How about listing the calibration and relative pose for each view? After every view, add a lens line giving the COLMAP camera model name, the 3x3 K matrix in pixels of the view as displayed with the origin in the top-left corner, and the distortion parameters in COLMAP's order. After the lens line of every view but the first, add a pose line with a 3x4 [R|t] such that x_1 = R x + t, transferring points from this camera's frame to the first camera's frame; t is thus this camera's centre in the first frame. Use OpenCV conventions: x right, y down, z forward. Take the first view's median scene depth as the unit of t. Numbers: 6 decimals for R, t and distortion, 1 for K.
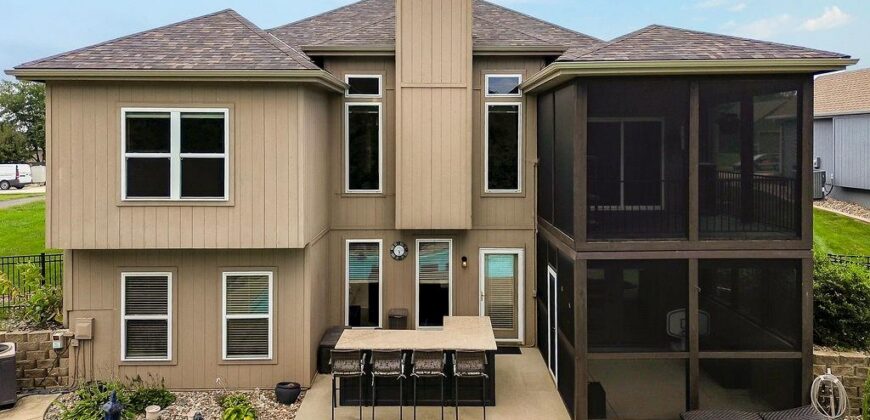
lens RADIAL K [[591.3, 0, 435.0], [0, 591.3, 210.0], [0, 0, 1]] dist [0.003272, 0.000062]
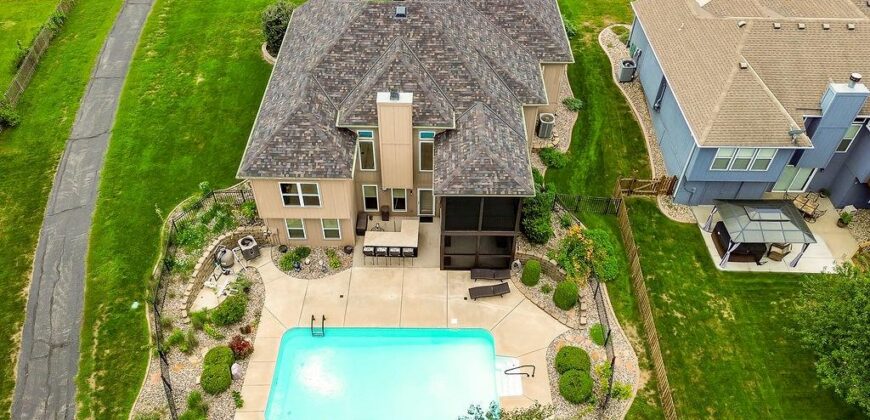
lens RADIAL K [[591.3, 0, 435.0], [0, 591.3, 210.0], [0, 0, 1]] dist [0.003272, 0.000062]
pose [[0.999846, 0.012874, 0.011934, 0.134773], [-0.017546, 0.712090, 0.701869, -1.757286], [0.000537, -0.701970, 0.712206, -0.887351]]
